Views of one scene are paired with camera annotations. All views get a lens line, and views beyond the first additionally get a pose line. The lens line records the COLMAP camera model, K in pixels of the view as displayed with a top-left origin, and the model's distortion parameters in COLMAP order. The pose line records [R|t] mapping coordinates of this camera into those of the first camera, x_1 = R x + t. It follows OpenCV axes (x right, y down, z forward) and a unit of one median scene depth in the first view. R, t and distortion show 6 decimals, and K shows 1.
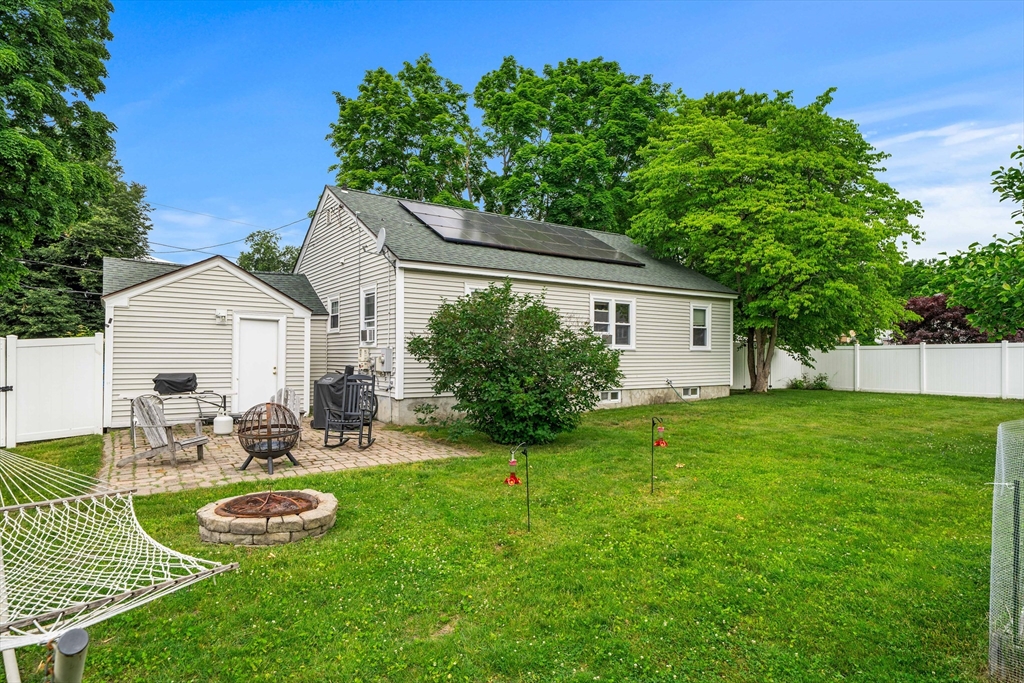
lens RADIAL K [[567.2, 0, 508.2], [0, 567.2, 344.3], [0, 0, 1]] dist [-0.002674, -0.000635]
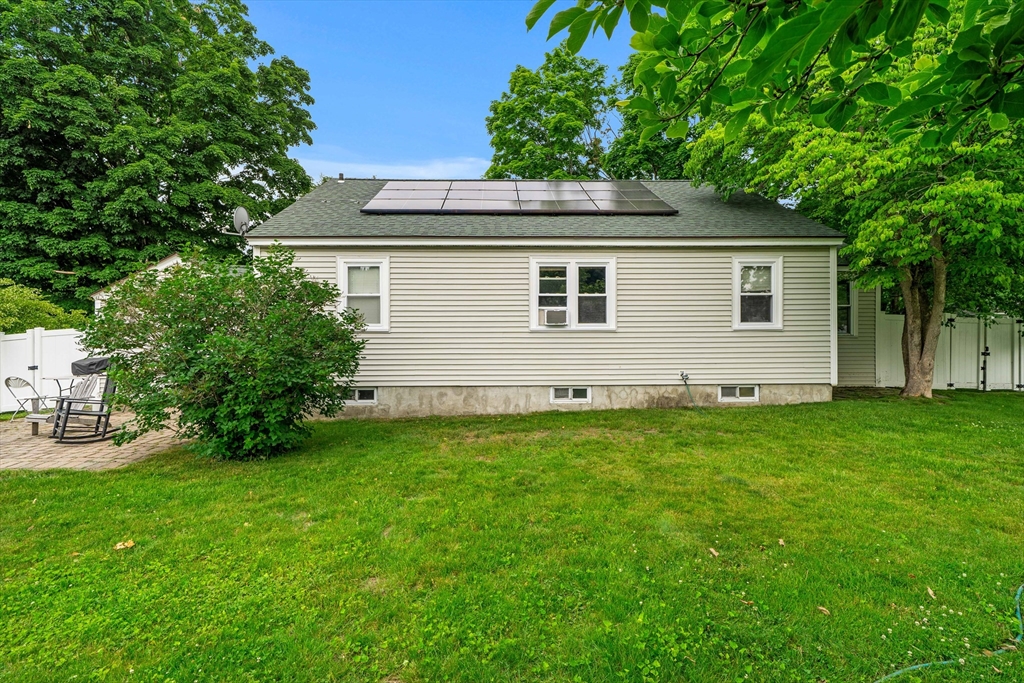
lens RADIAL K [[490.9, 0, 514.9], [0, 490.9, 331.7], [0, 0, 1]] dist [-0.000596, -0.000276]
pose [[0.842753, -0.016461, -0.538048, 0.456168], [0.017866, 0.999837, -0.002605, 0.010994], [0.538004, -0.007417, 0.842910, 0.417275]]
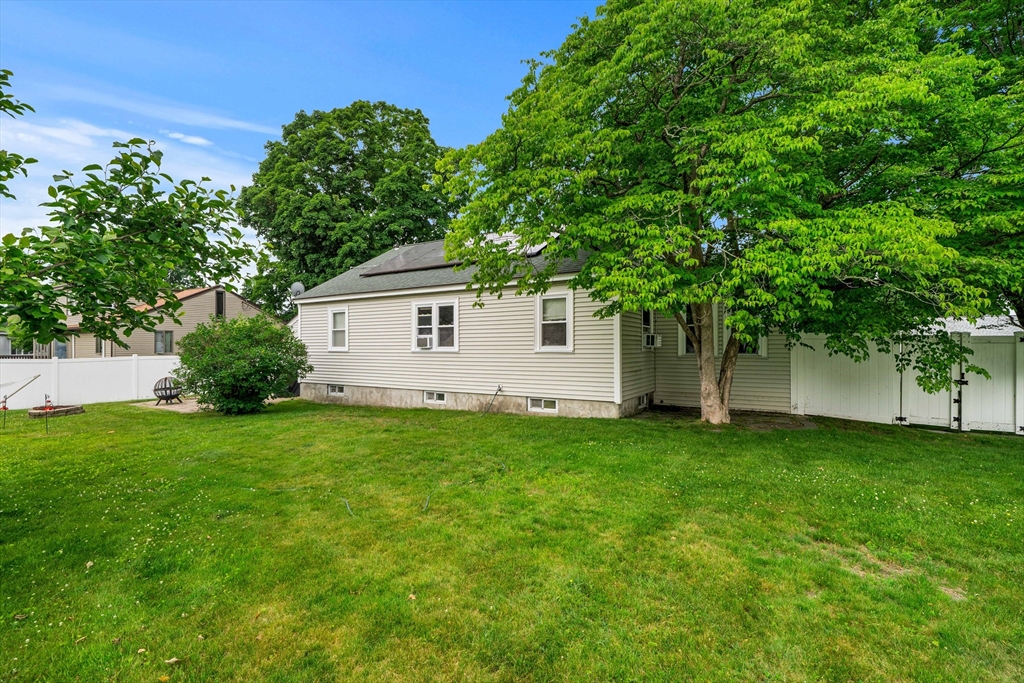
lens RADIAL K [[467.6, 0, 511.9], [0, 467.6, 337.4], [0, 0, 1]] dist [-0.002280, 0.000648]
pose [[0.405527, -0.026252, -0.913706, 1.004952], [0.019557, 0.999608, -0.020040, 0.002859], [0.913874, -0.009743, 0.405881, 0.771045]]
